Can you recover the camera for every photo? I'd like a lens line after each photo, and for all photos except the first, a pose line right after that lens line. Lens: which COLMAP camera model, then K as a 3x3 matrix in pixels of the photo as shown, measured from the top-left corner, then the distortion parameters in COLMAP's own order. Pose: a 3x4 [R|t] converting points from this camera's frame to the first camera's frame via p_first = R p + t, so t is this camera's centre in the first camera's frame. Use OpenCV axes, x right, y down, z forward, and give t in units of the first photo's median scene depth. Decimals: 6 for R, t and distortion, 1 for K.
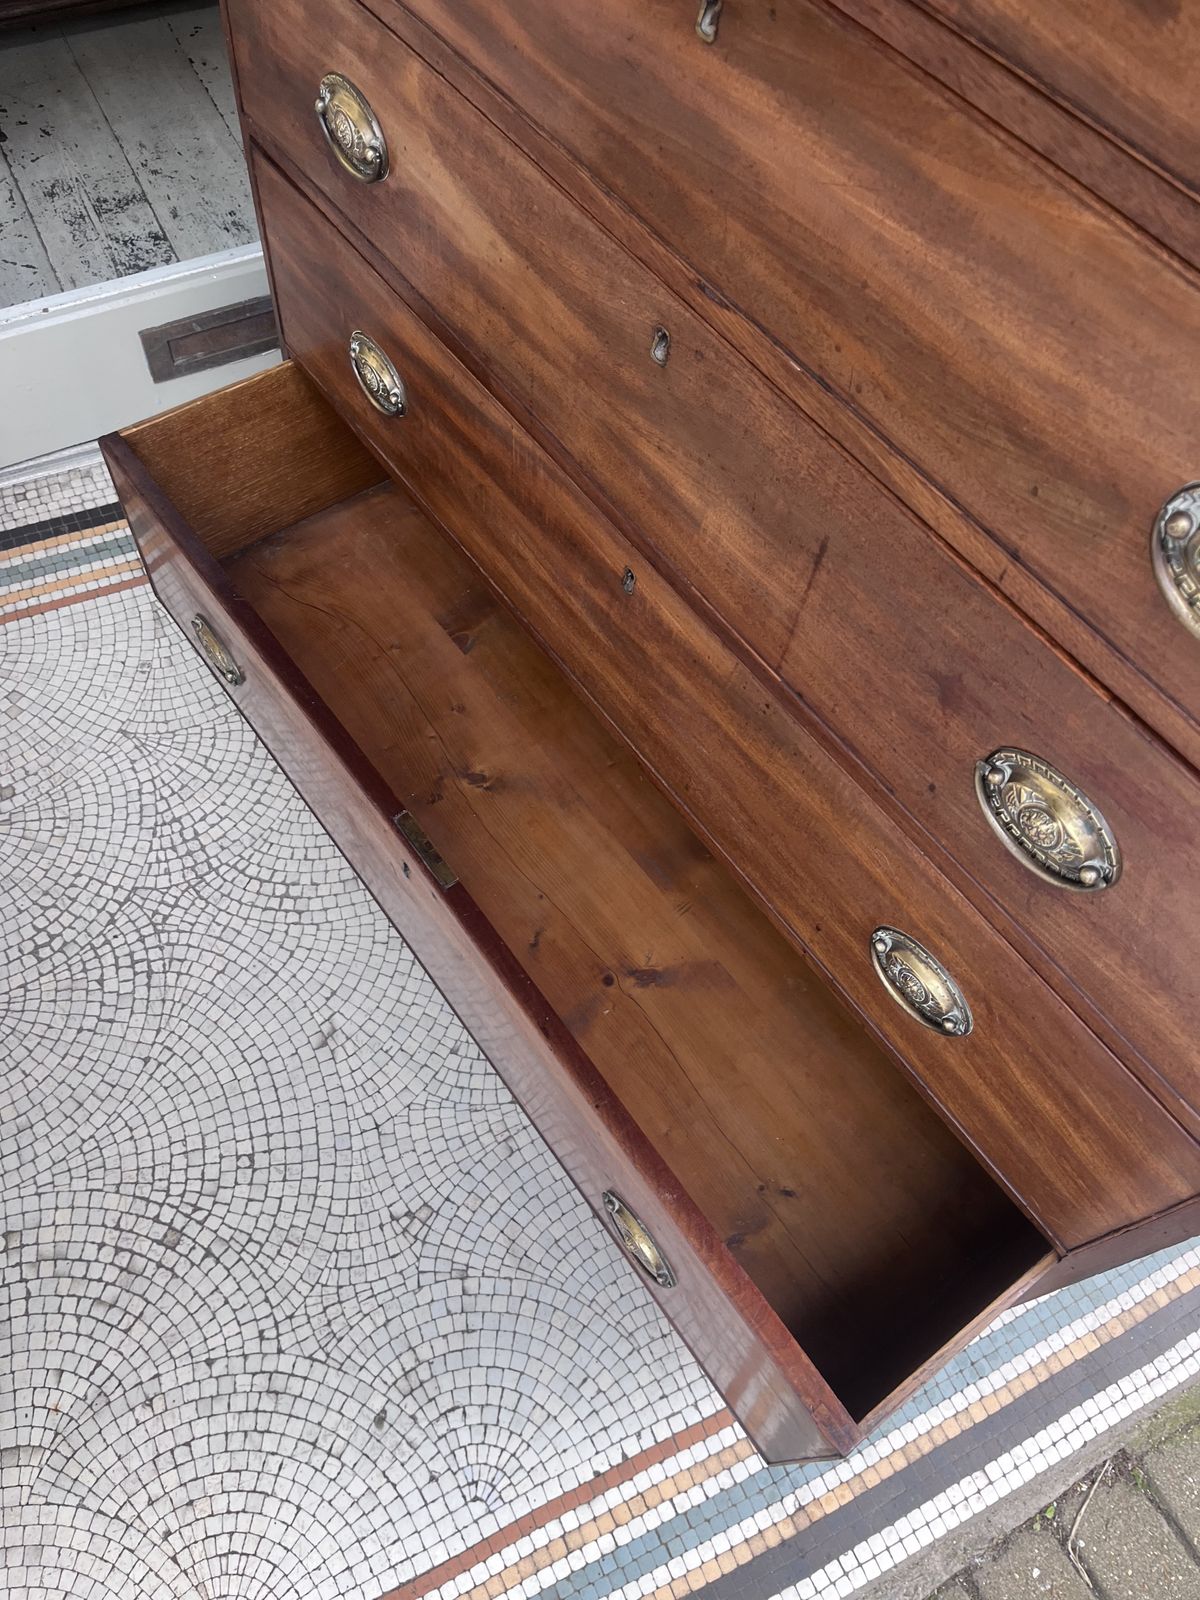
lens RADIAL K [[1217.5, 0, 586.7], [0, 1217.5, 812.5], [0, 0, 1]] dist [0.037397, -0.038587]
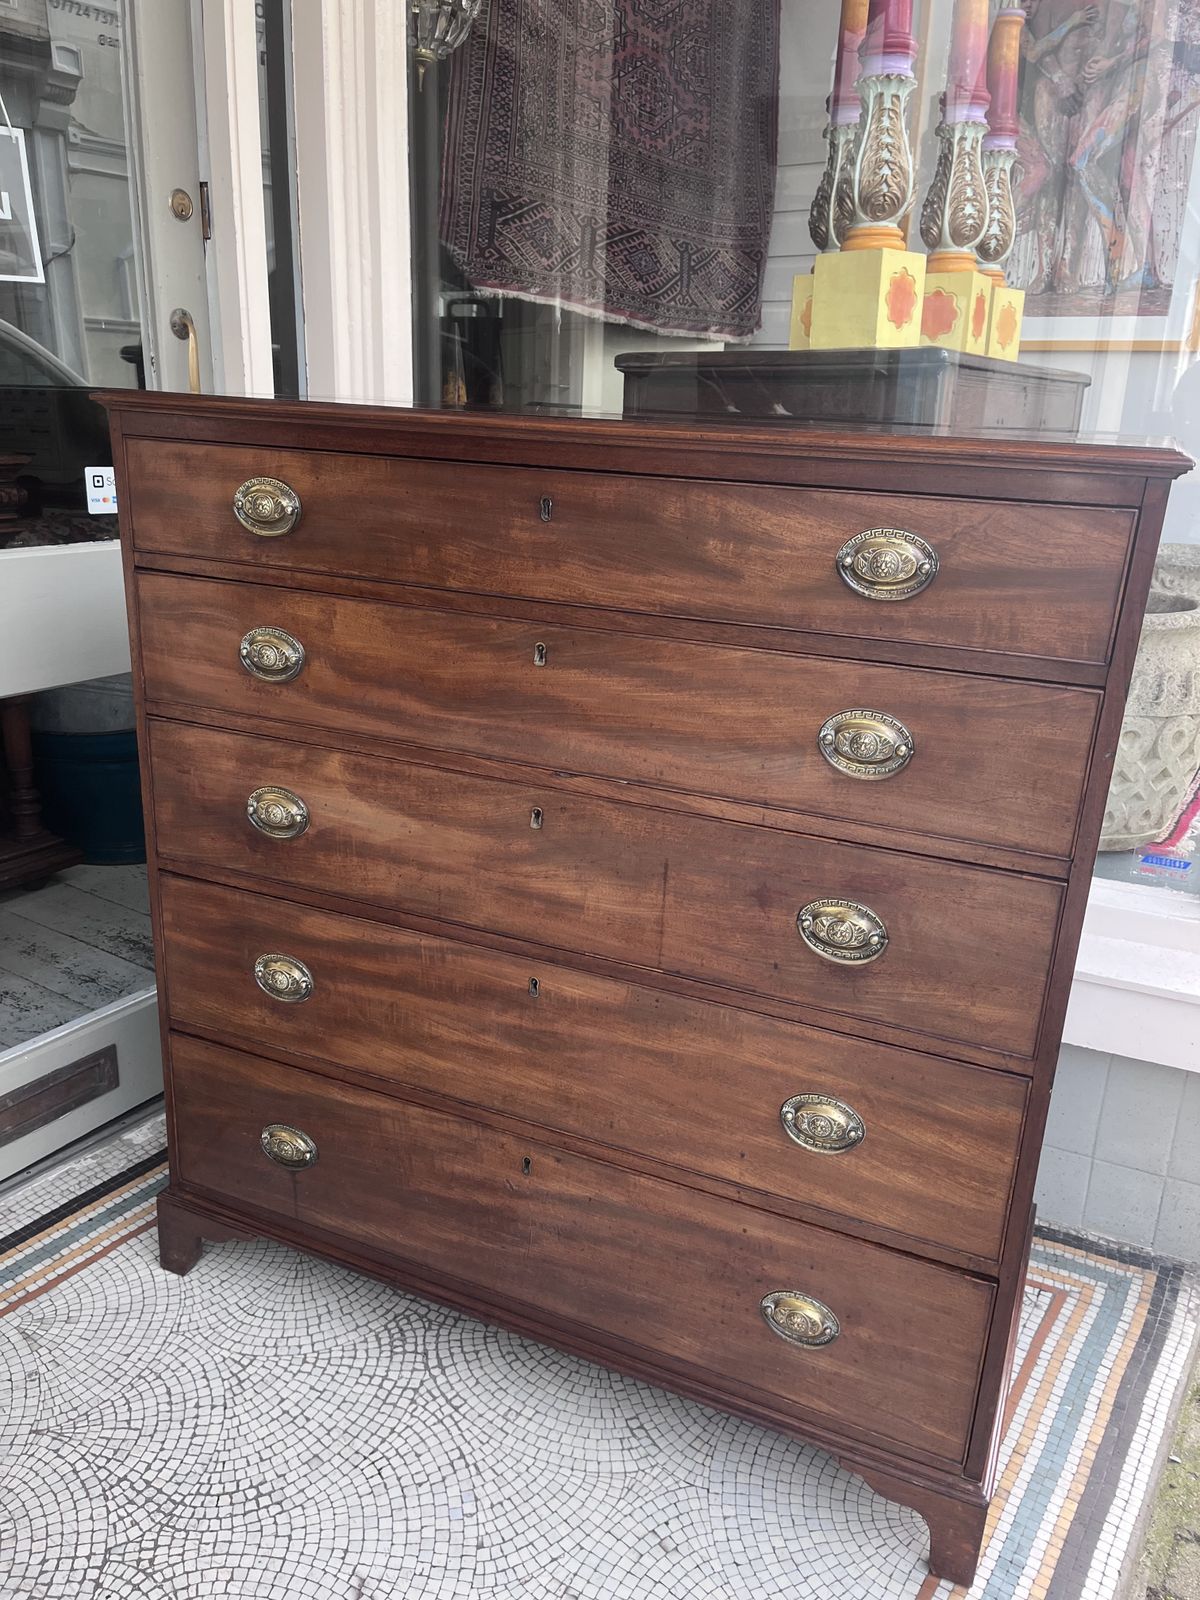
lens RADIAL K [[1207.6, 0, 600.0], [0, 1207.6, 800.0], [0, 0, 1]] dist [0.086735, -0.127961]
pose [[0.868221, -0.190683, 0.458075, -0.368435], [0.441035, 0.719566, -0.536390, 0.335364], [-0.227335, 0.667732, 0.708840, -0.188214]]
